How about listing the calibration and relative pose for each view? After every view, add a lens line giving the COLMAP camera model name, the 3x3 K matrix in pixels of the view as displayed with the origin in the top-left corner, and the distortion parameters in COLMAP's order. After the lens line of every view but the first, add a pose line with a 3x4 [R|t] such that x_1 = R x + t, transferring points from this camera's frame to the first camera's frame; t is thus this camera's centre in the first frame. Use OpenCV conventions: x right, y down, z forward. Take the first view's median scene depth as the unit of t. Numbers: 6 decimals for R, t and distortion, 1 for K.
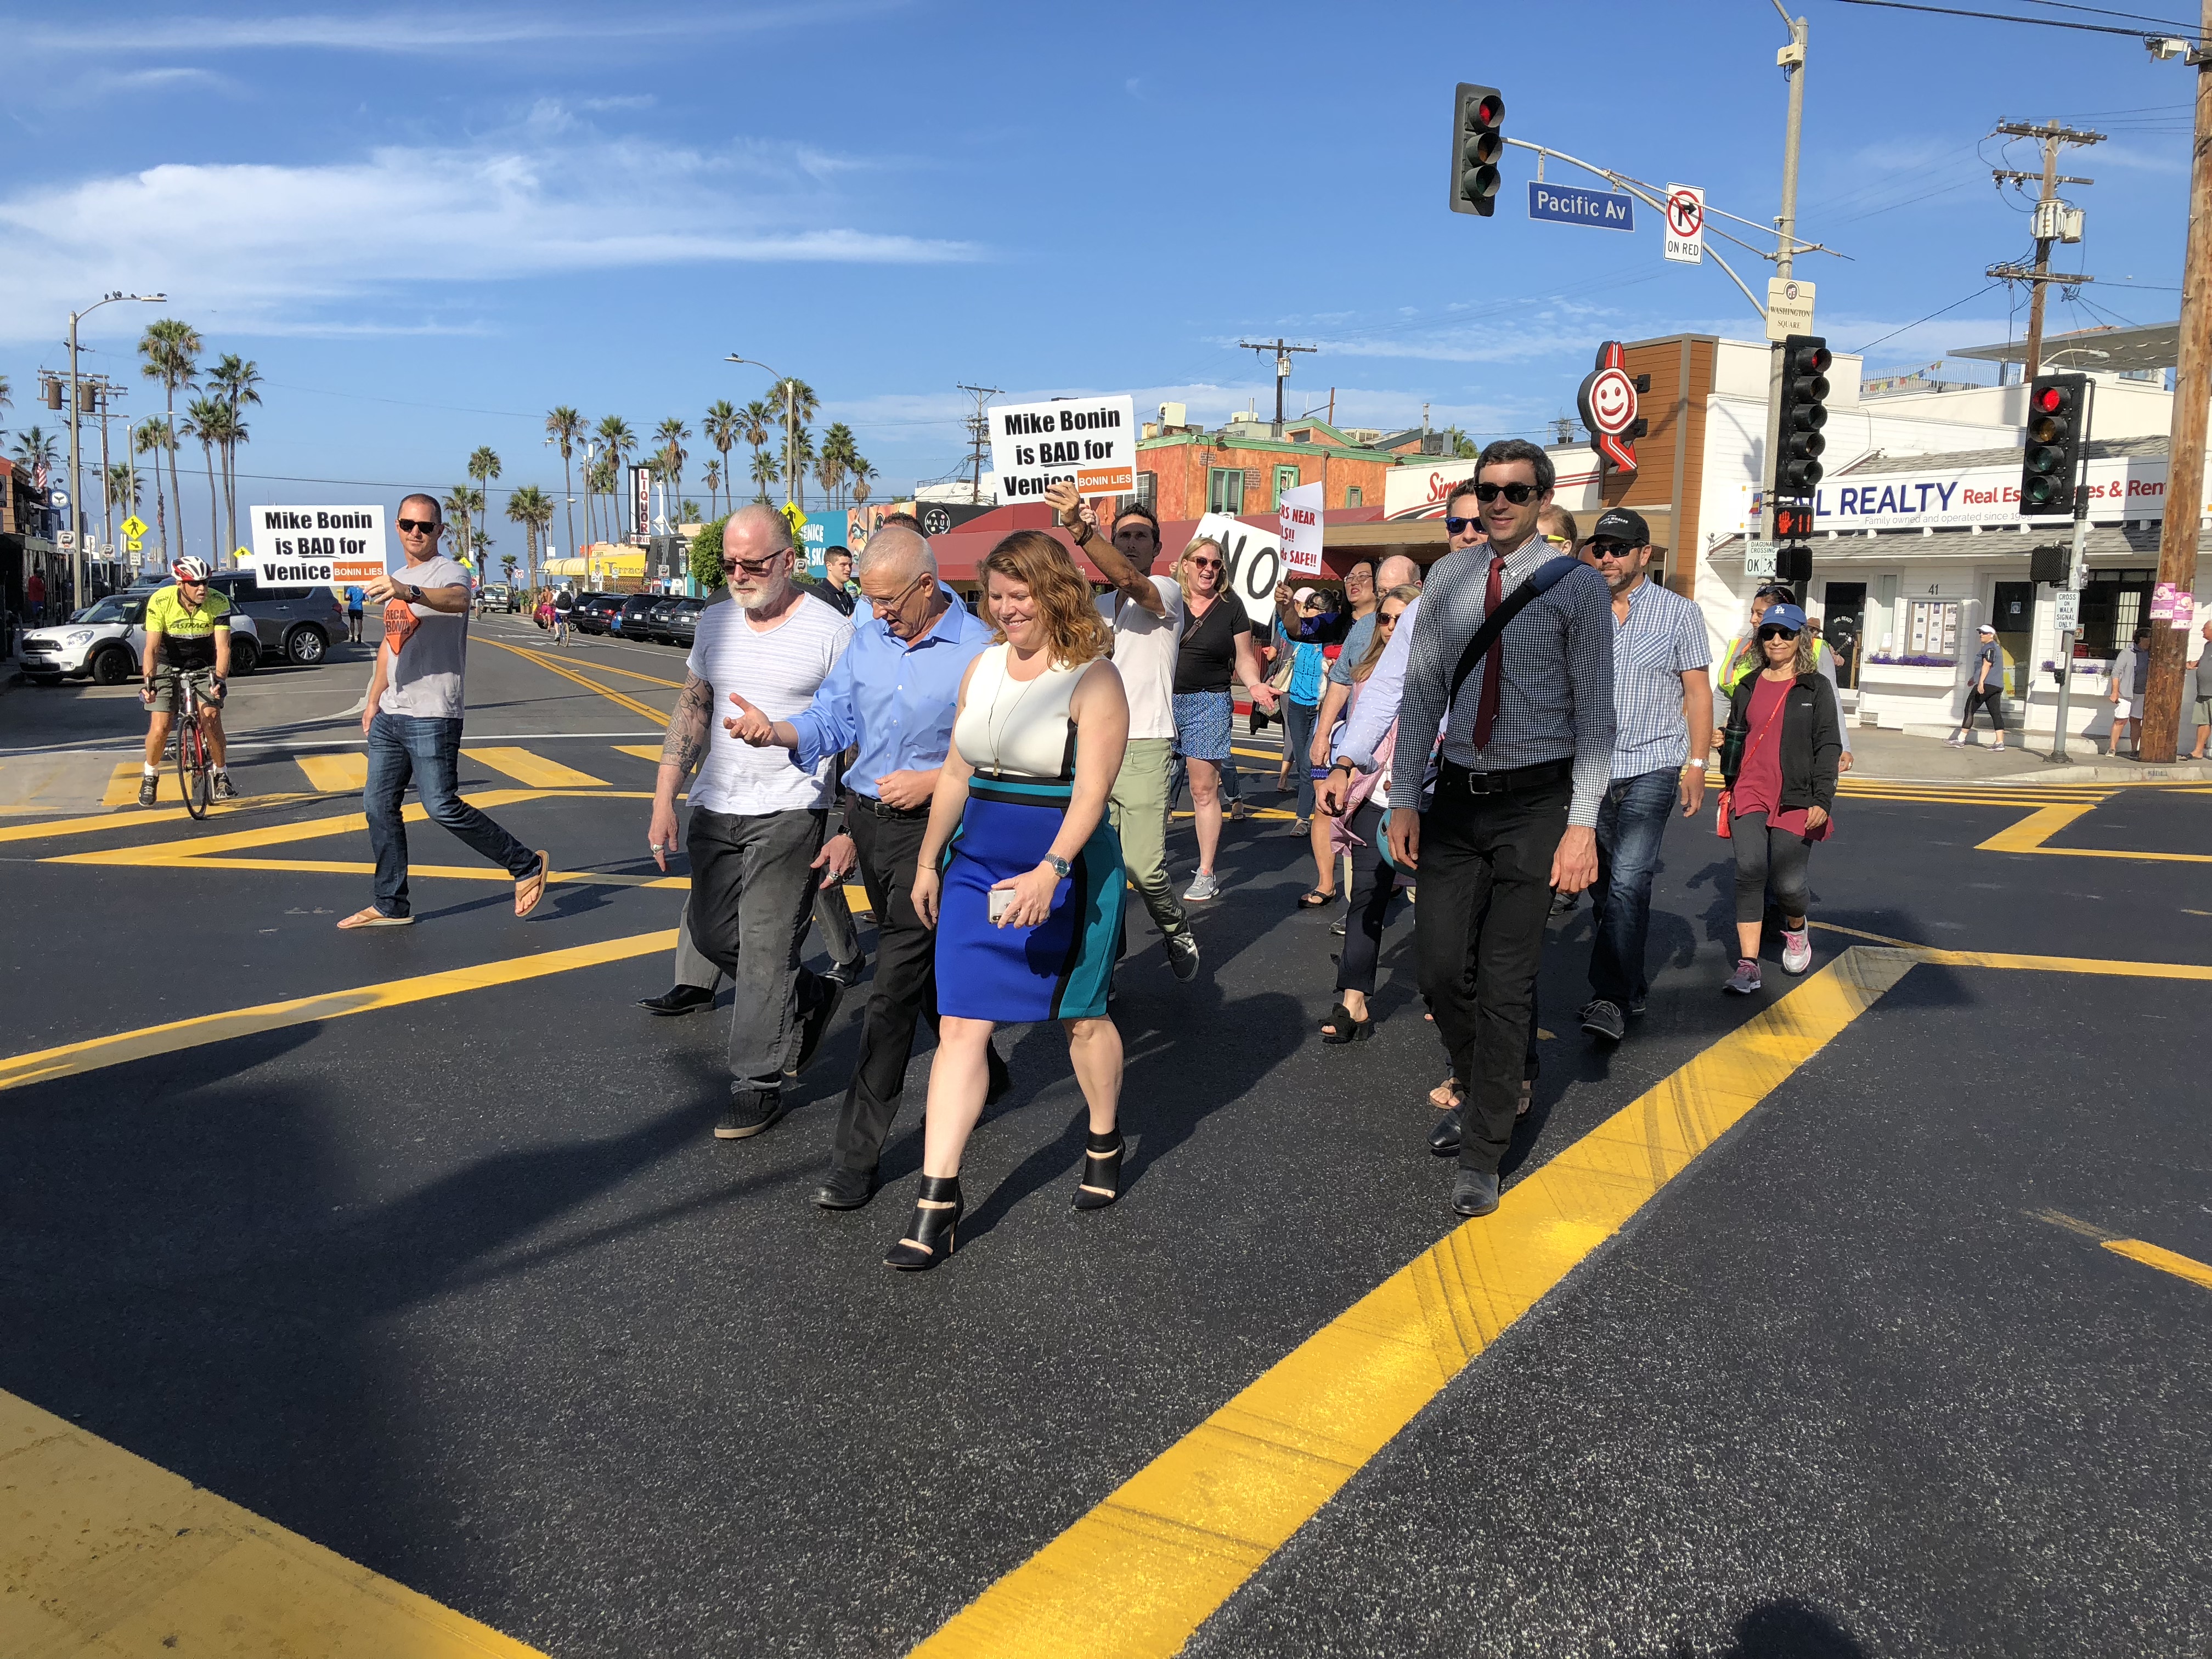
lens RADIAL K [[1913.4, 0, 1106.0], [0, 1913.4, 829.5], [0, 0, 1]] dist [0.064466, 0.006684]
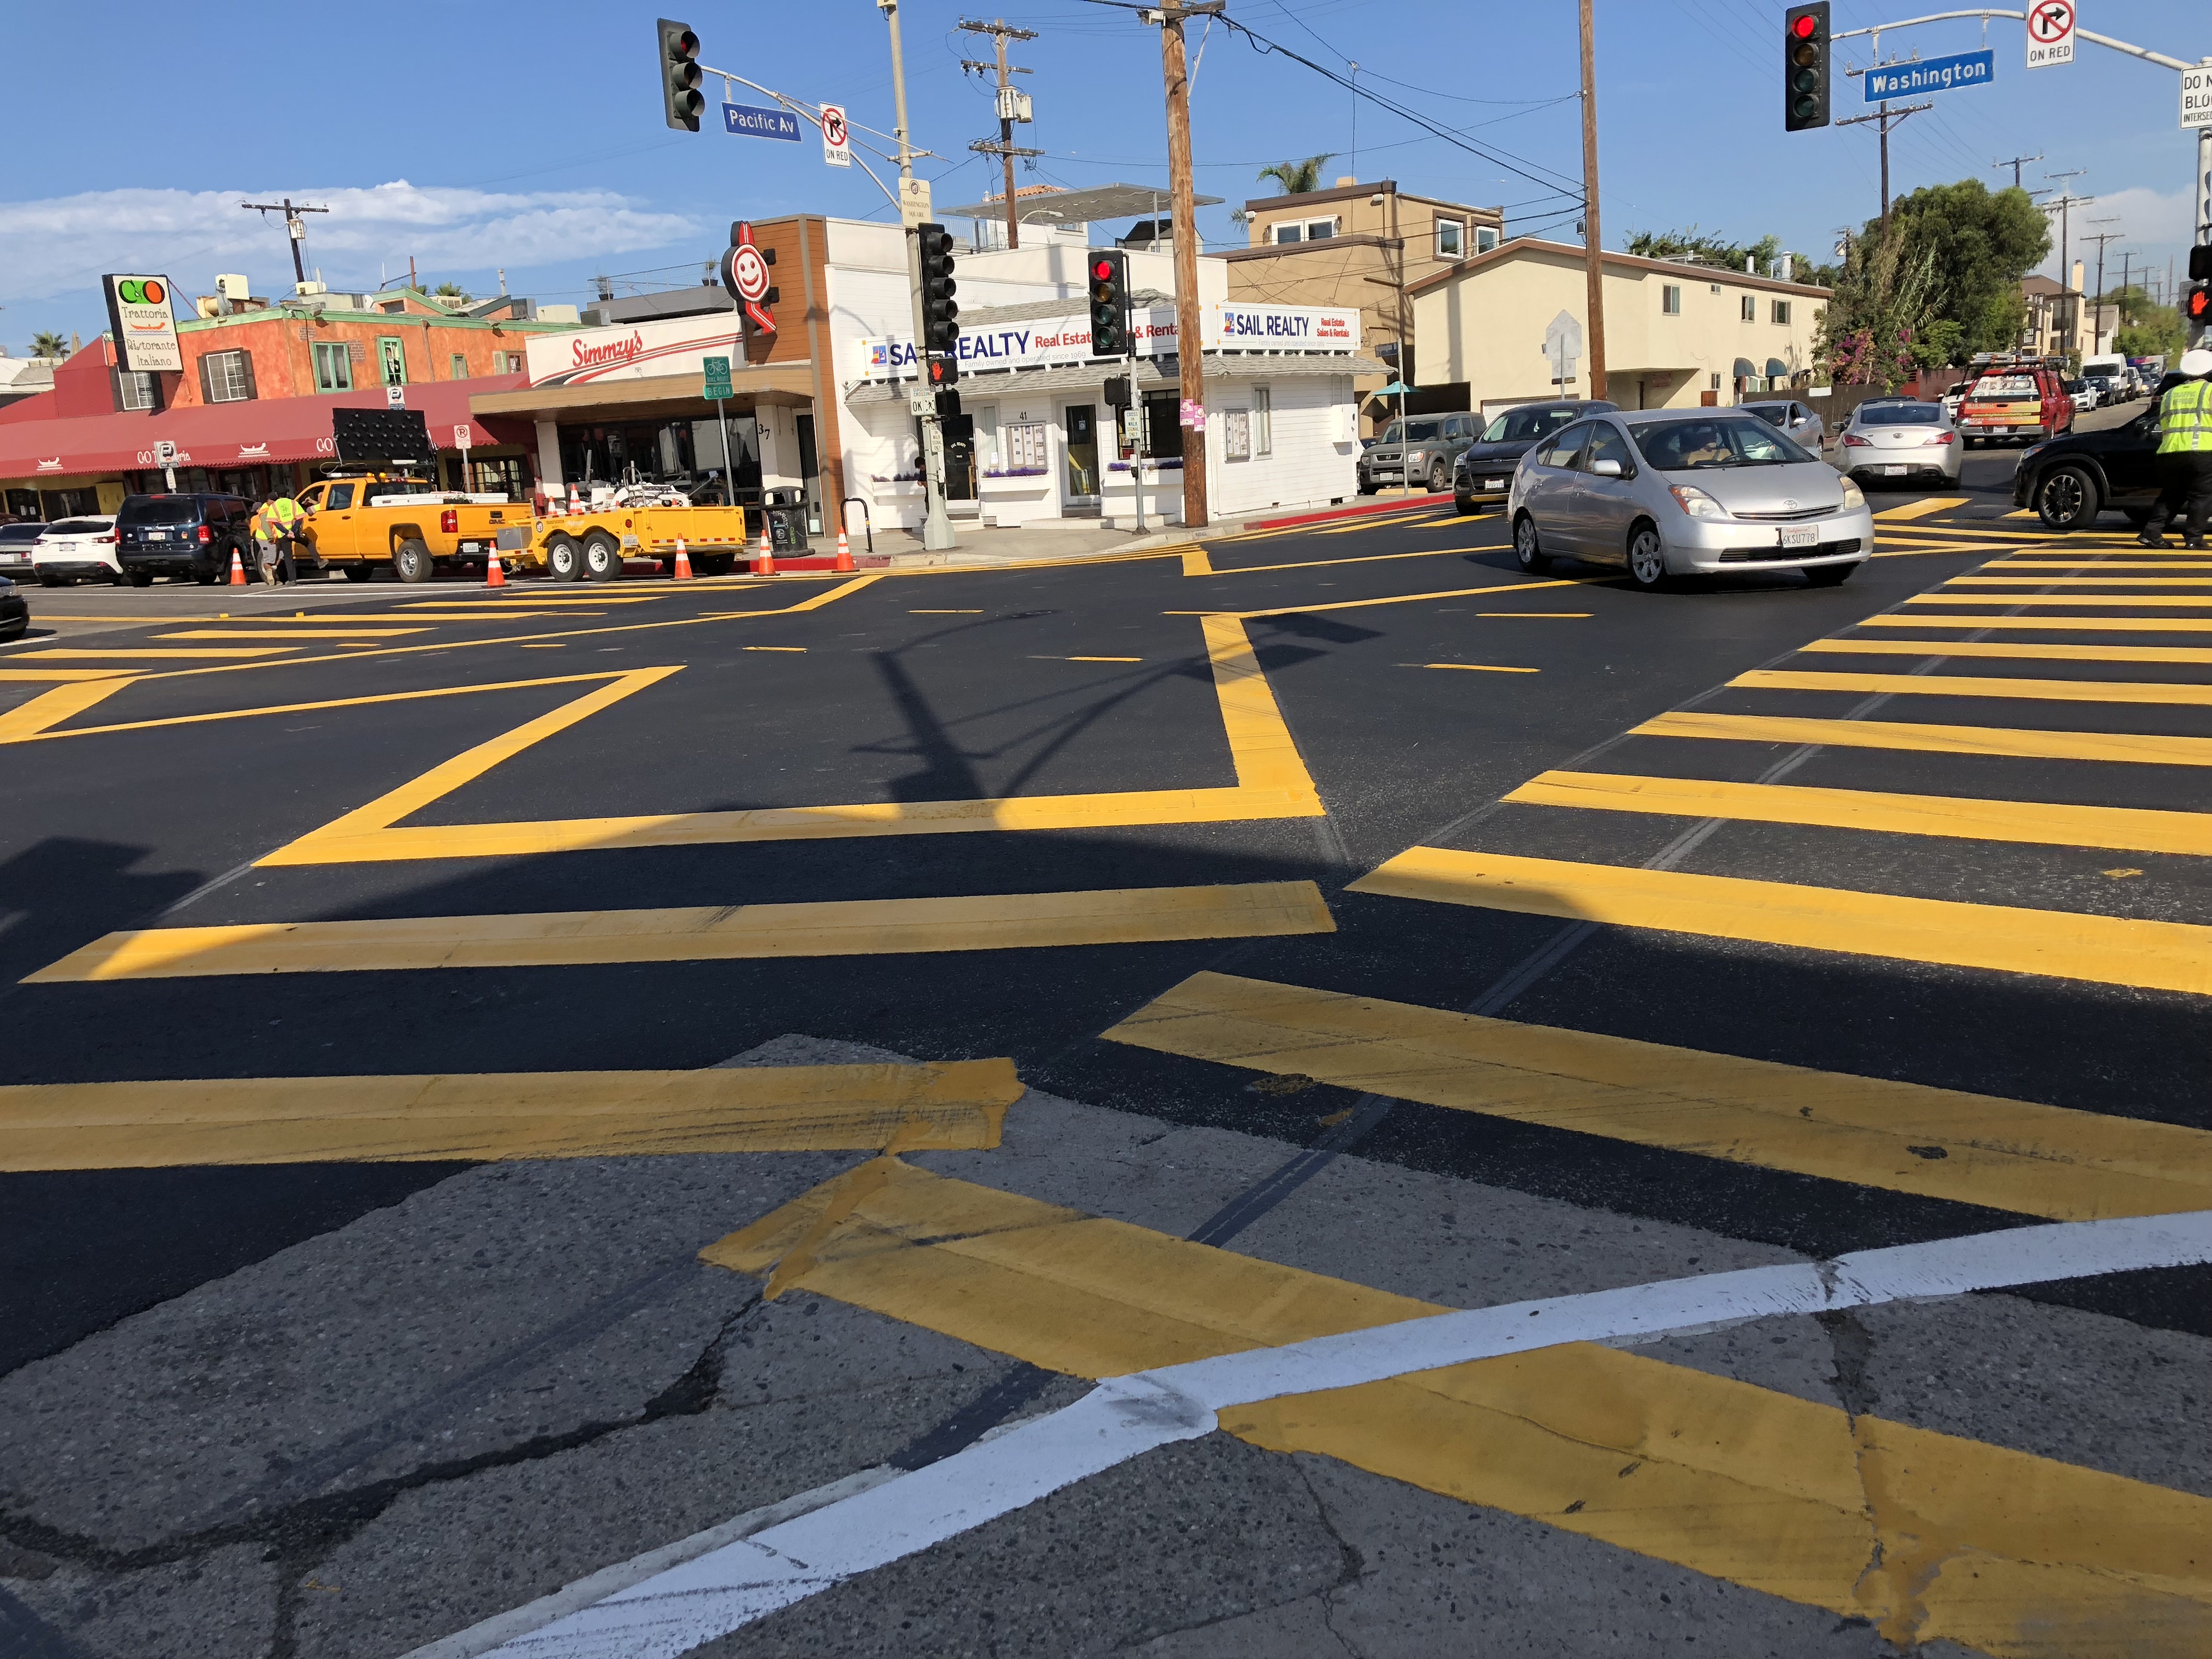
lens RADIAL K [[1913.4, 0, 1106.0], [0, 1913.4, 829.5], [0, 0, 1]] dist [0.064466, 0.006684]
pose [[0.866774, -0.178232, 0.465763, -0.173576], [0.142649, 0.983541, 0.110902, 0.014009], [-0.477863, -0.029686, 0.877932, -0.163043]]
